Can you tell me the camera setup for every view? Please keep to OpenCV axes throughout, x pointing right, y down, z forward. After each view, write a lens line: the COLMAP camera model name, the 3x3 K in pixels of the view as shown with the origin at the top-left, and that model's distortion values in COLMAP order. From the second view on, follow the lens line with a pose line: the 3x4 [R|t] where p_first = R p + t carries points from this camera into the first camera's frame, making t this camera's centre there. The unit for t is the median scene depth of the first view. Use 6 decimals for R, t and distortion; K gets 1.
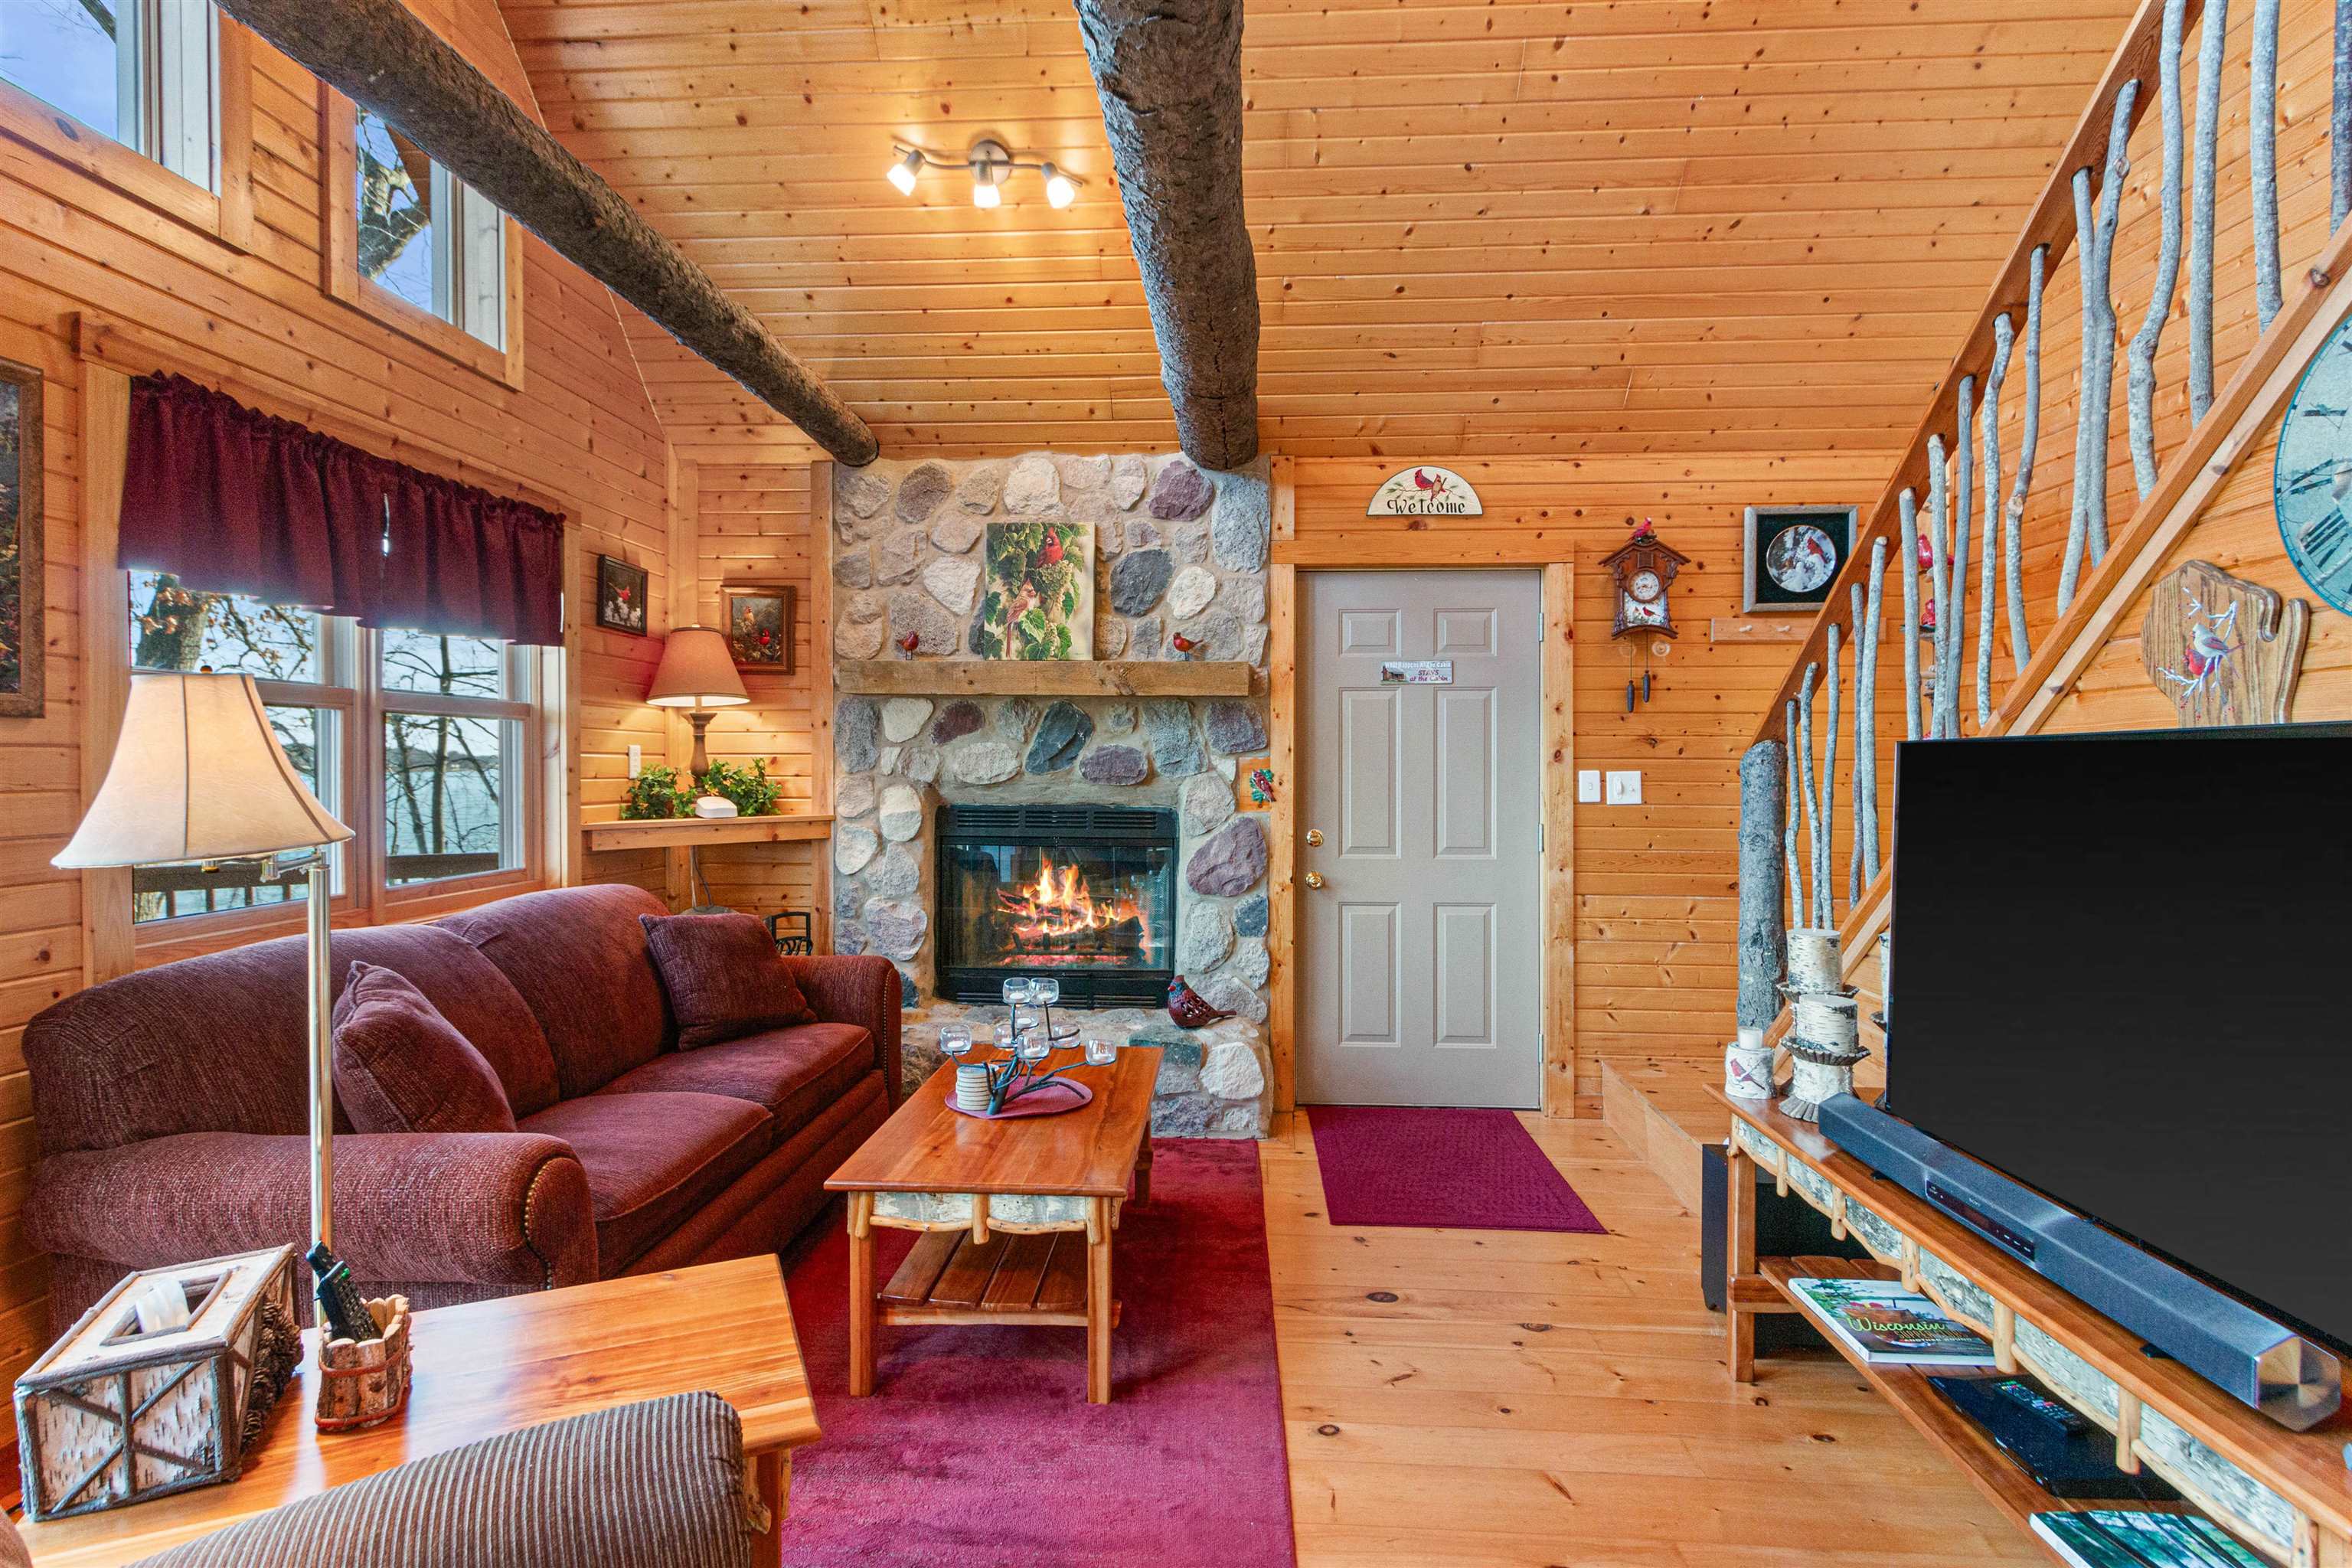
lens RADIAL K [[1187.1, 0, 1176.0], [0, 1187.1, 784.0], [0, 0, 1]] dist [-0.002639, -0.000162]
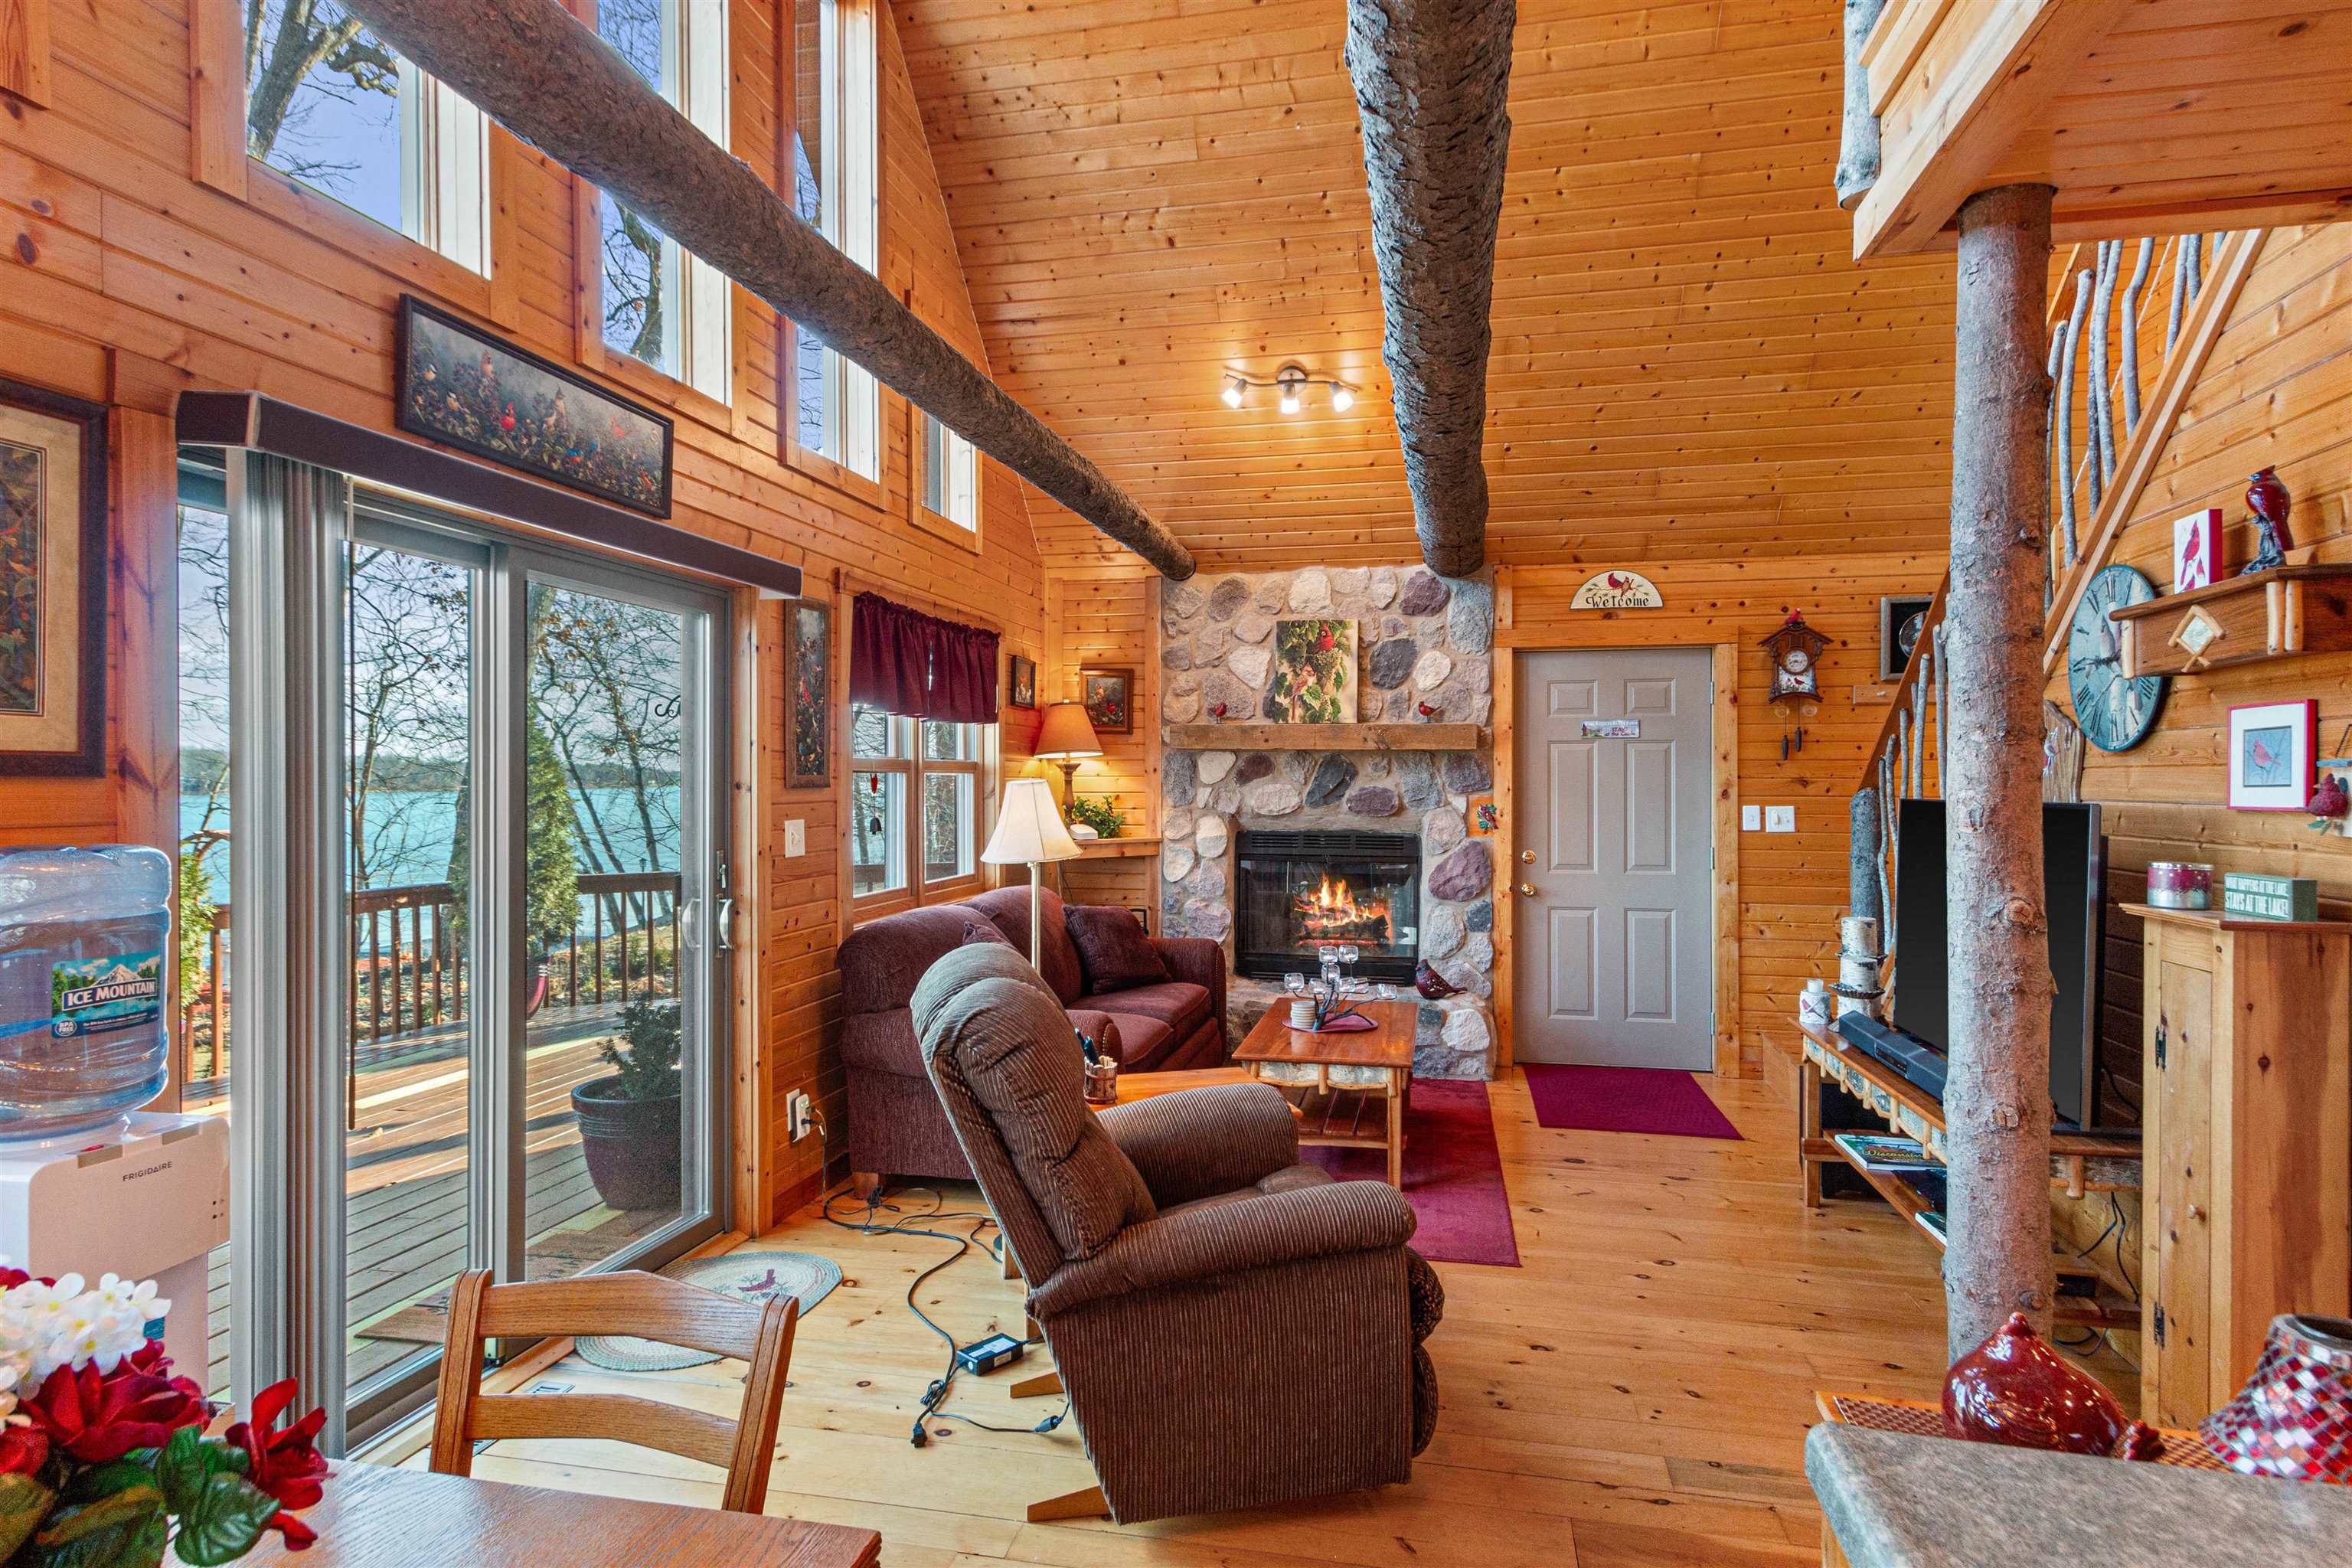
lens RADIAL K [[1276.0, 0, 1172.9], [0, 1276.0, 793.5], [0, 0, 1]] dist [0.007171, 0.001169]
pose [[0.987512, -0.000988, -0.157542, -0.048485], [0.000184, 0.999987, -0.005118, -0.017466], [0.157545, 0.005025, 0.987499, -0.450514]]
